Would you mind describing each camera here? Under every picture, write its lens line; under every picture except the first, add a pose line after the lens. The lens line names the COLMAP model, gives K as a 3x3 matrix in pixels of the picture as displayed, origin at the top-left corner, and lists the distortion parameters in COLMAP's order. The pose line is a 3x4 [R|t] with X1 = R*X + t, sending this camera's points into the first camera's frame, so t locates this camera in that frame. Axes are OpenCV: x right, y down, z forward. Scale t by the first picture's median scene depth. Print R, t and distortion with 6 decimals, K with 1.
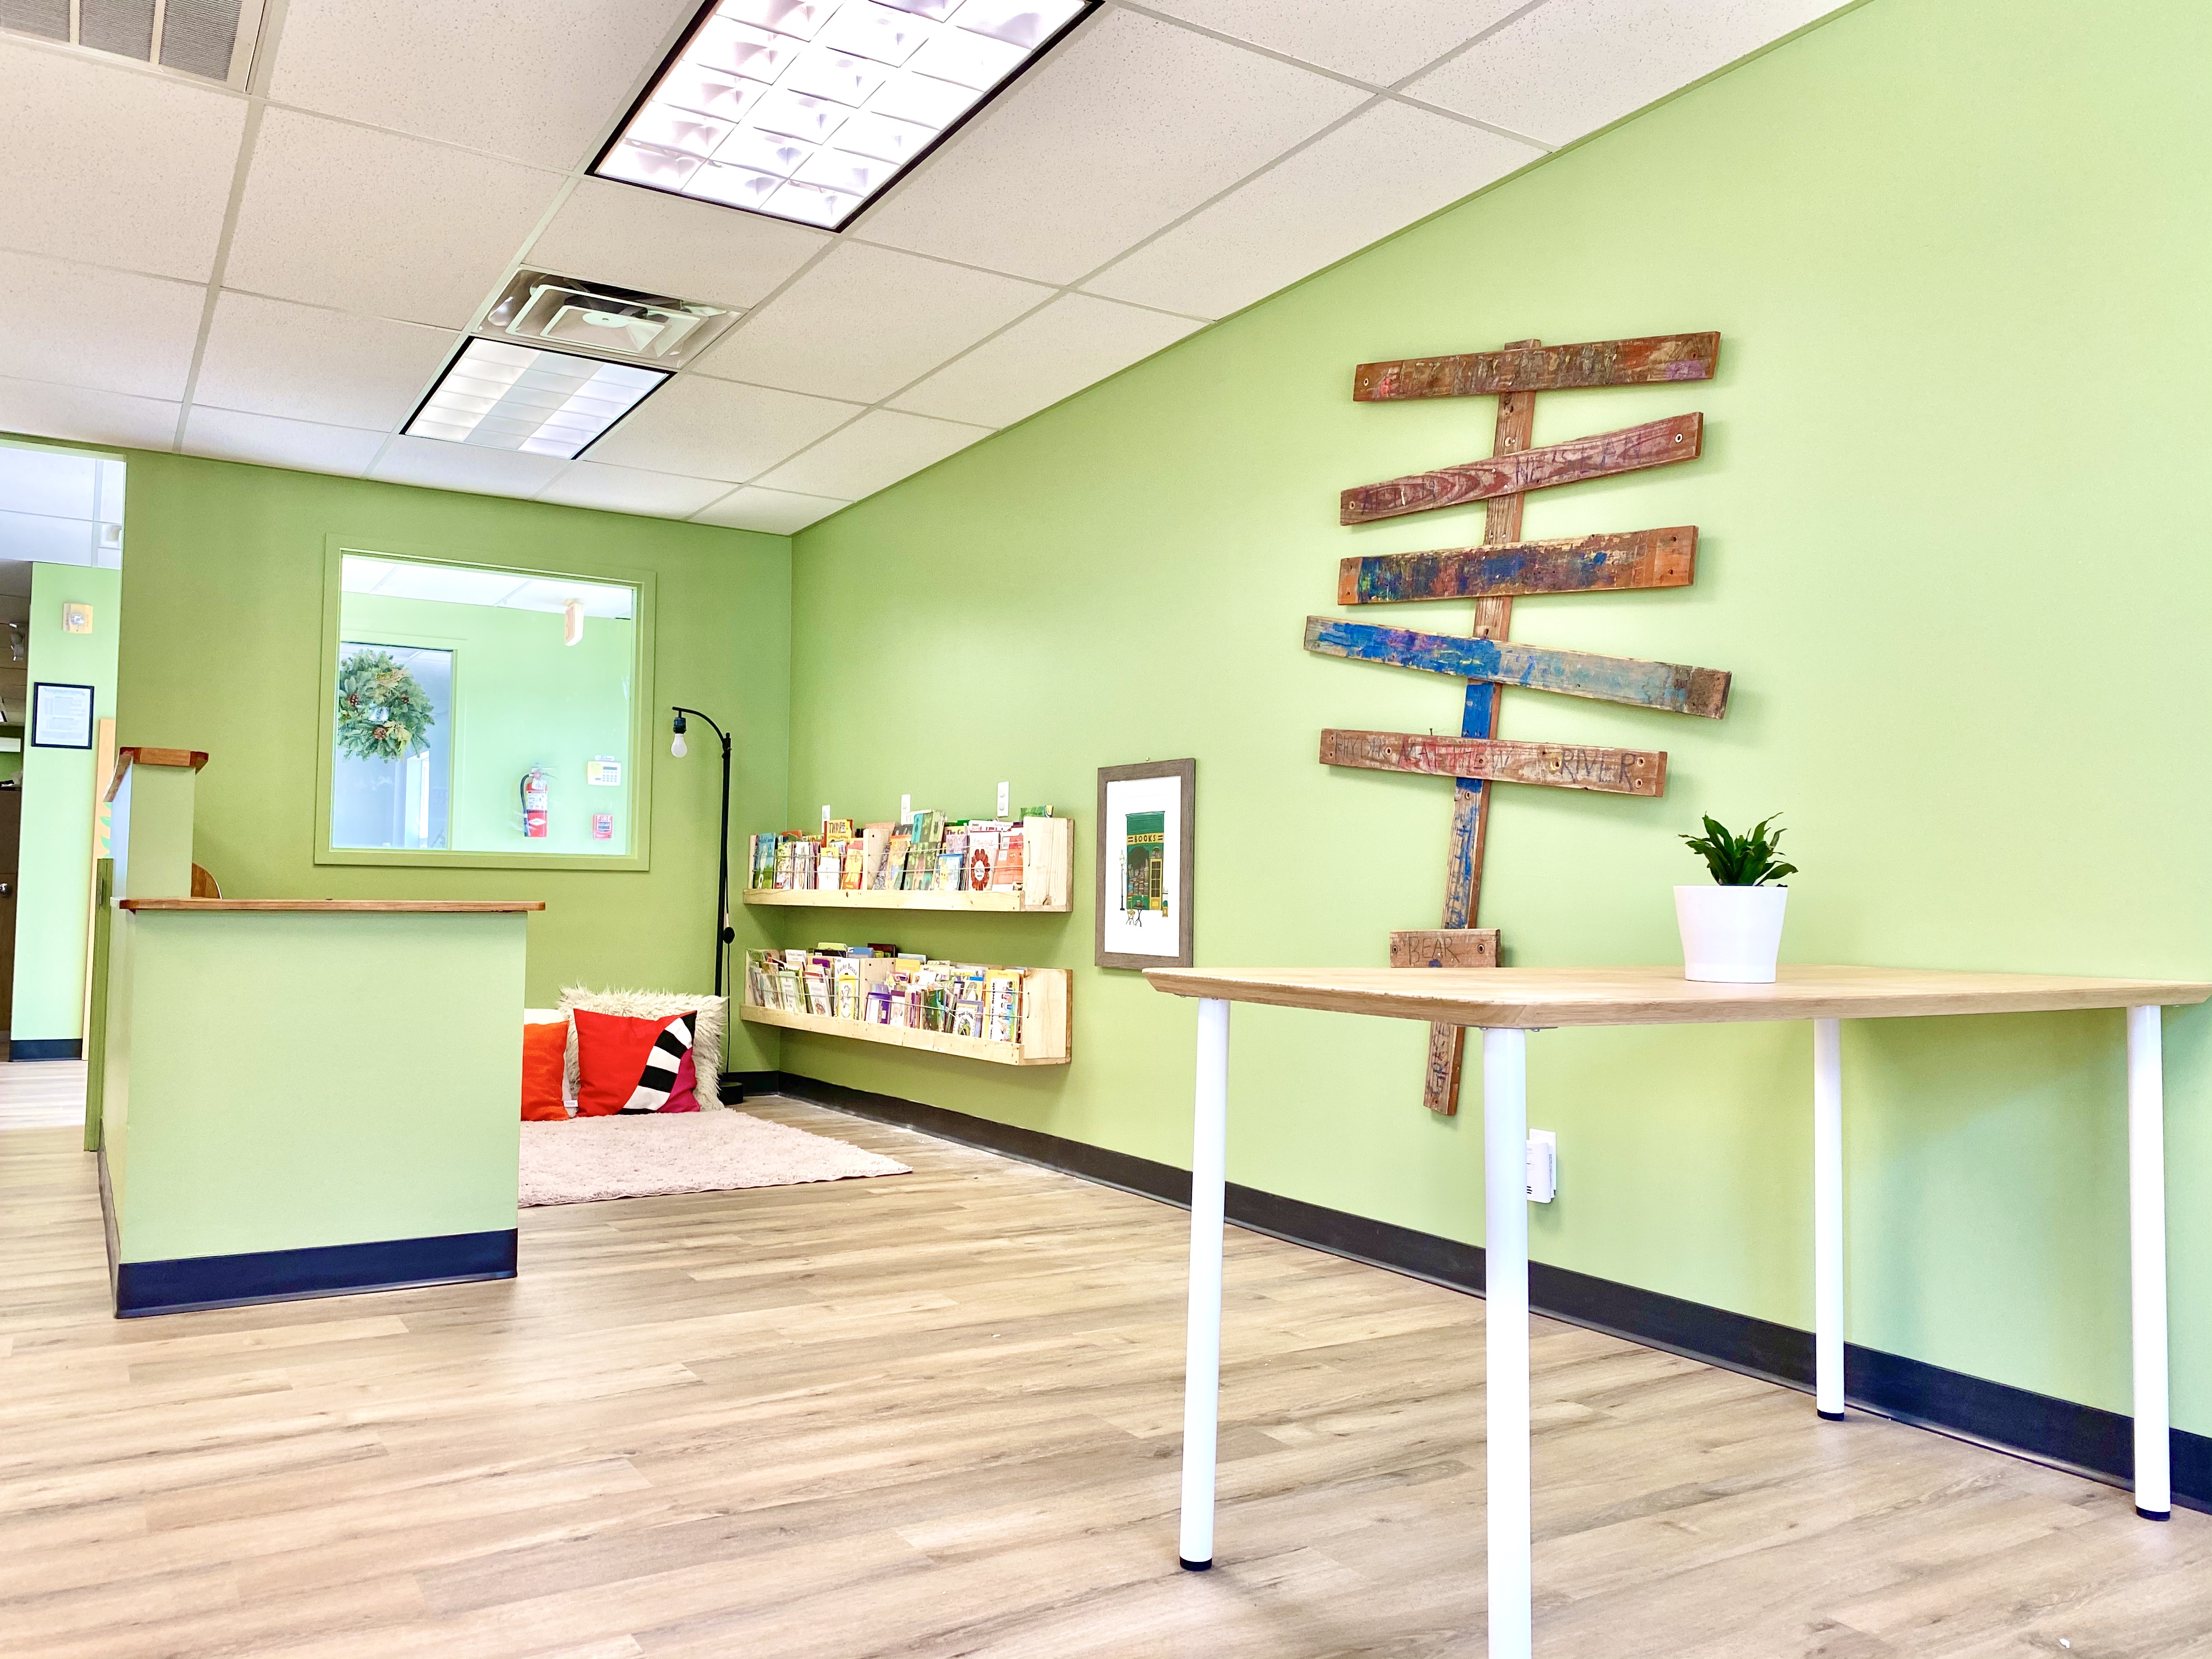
lens RADIAL K [[1682.5, 0, 1096.7], [0, 1682.5, 831.8], [0, 0, 1]] dist [0.045110, -0.038576]
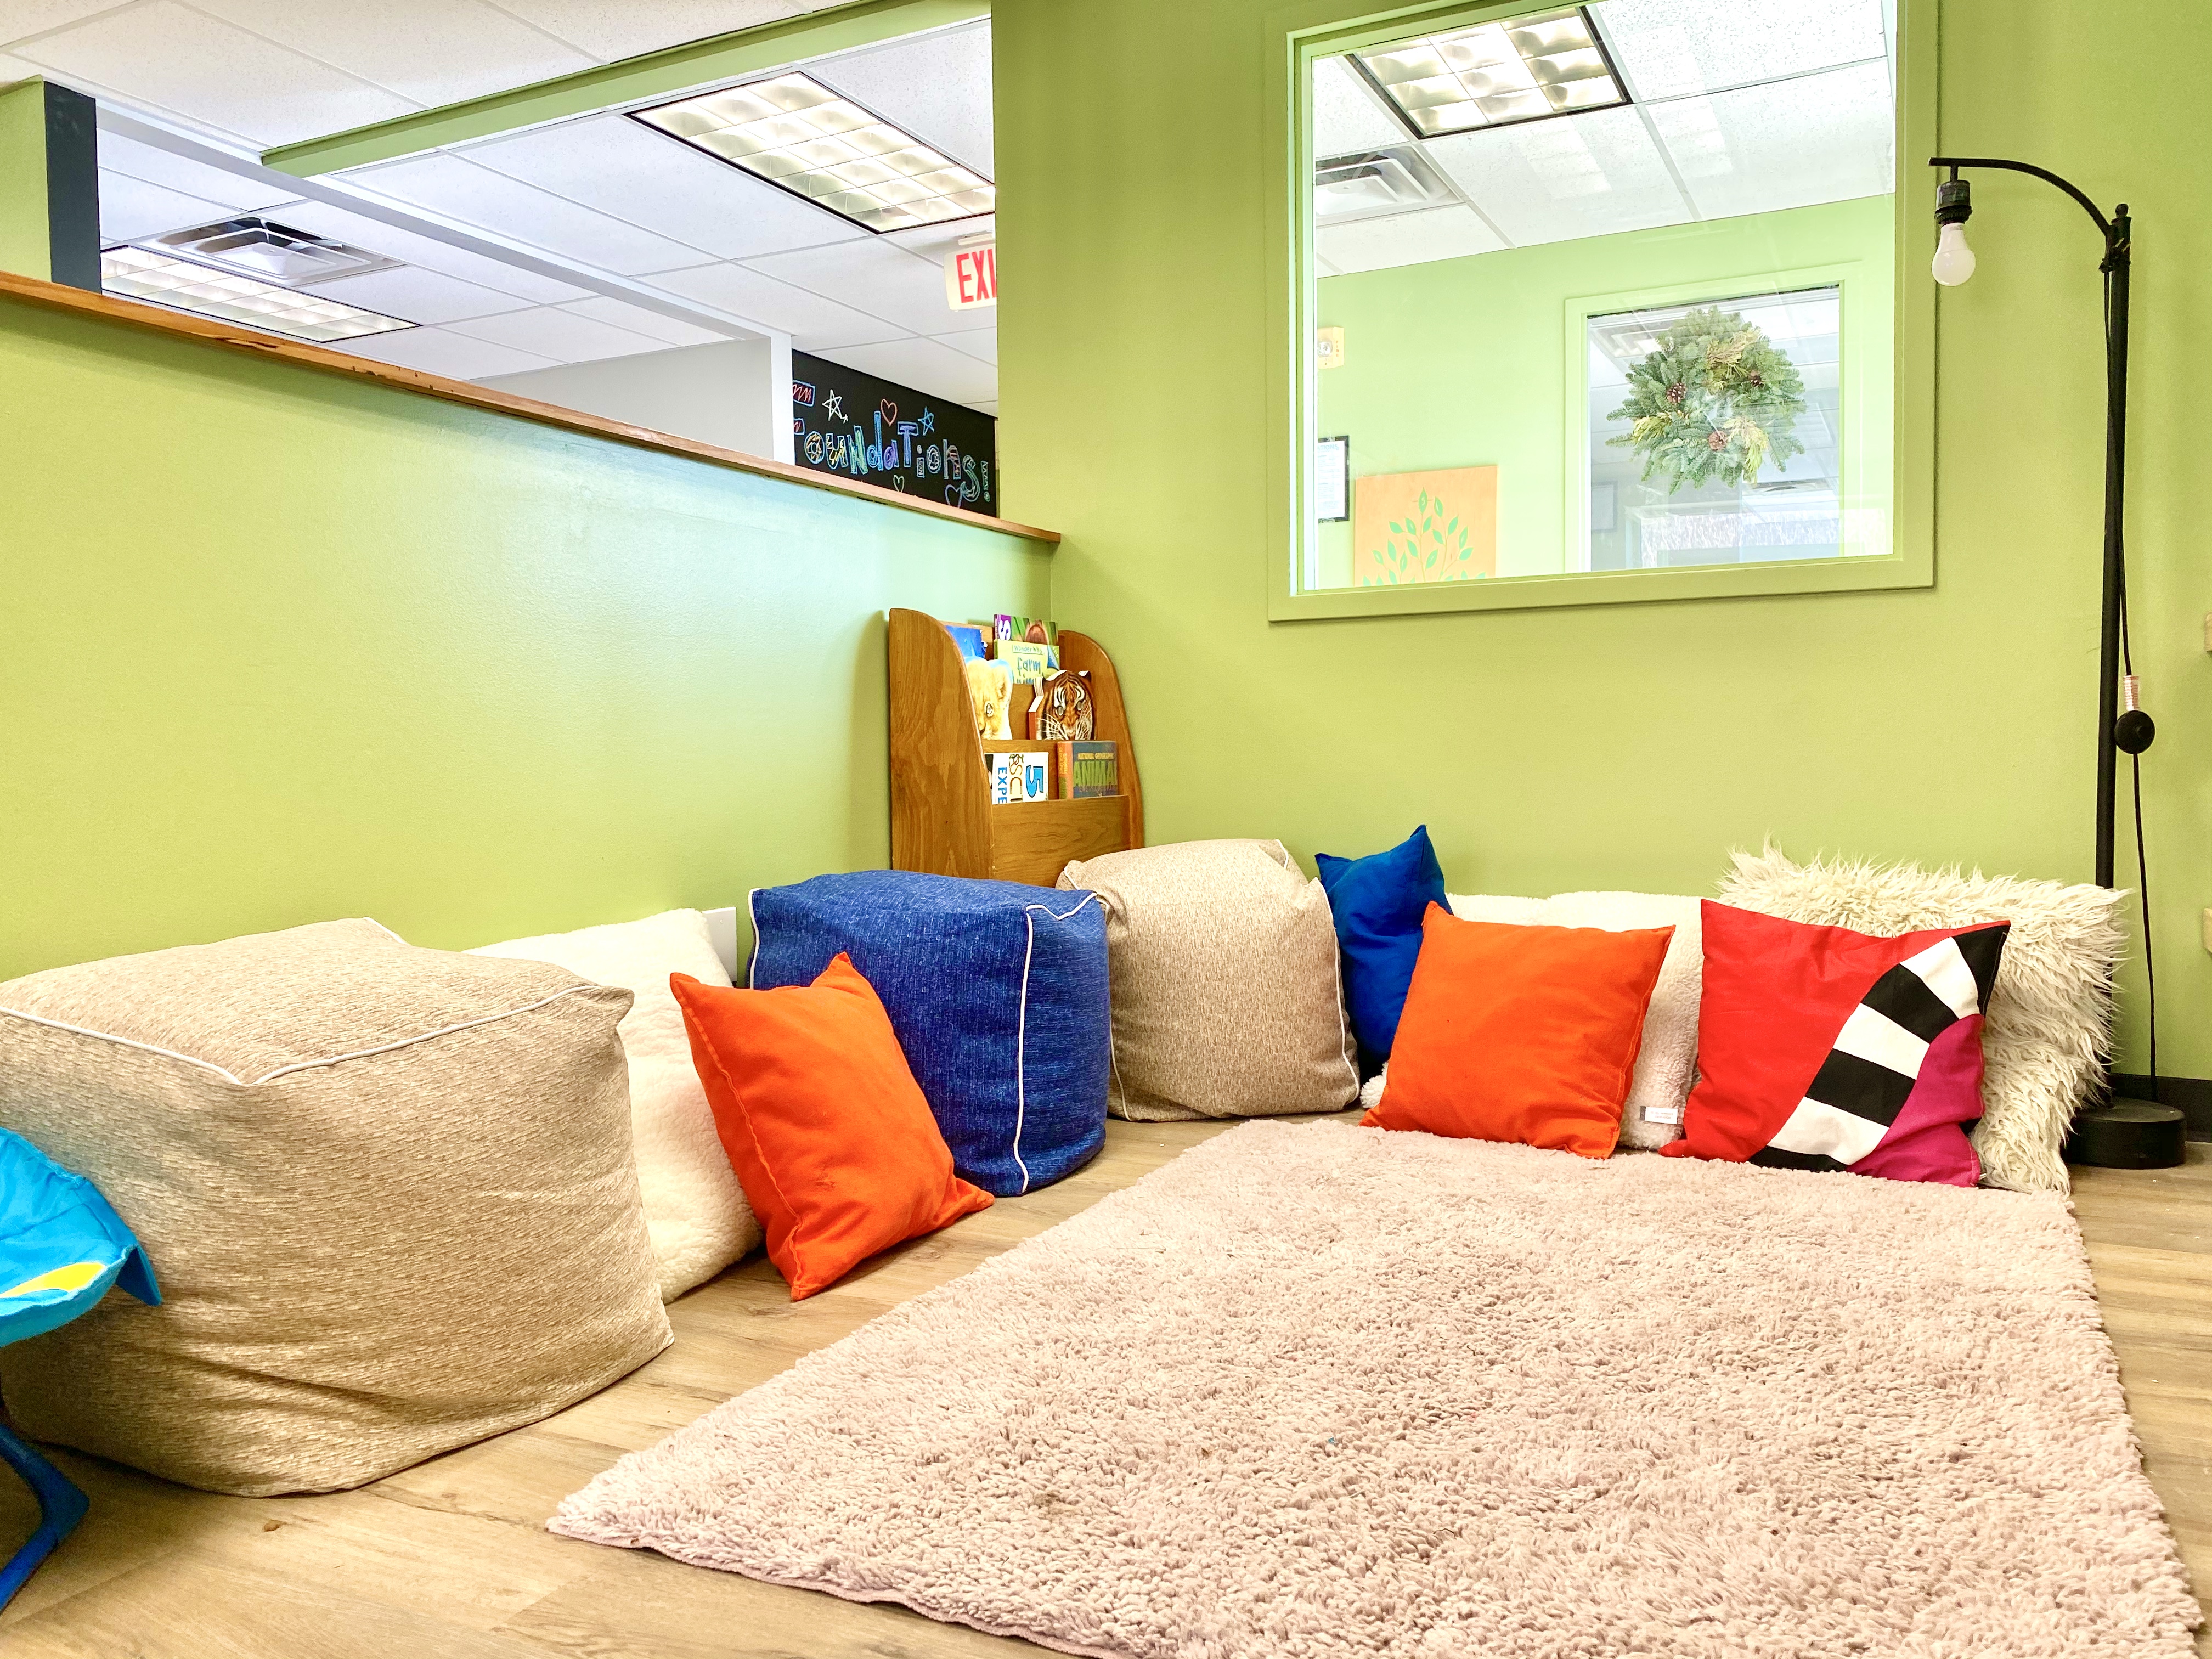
lens RADIAL K [[1683.9, 0, 1096.3], [0, 1683.9, 816.5], [0, 0, 1]] dist [0.032289, -0.062620]
pose [[0.519811, 0.010526, -0.854217, -0.011958], [0.051726, 0.997702, 0.043770, 0.054827], [0.852714, -0.066937, 0.518072, 0.635026]]
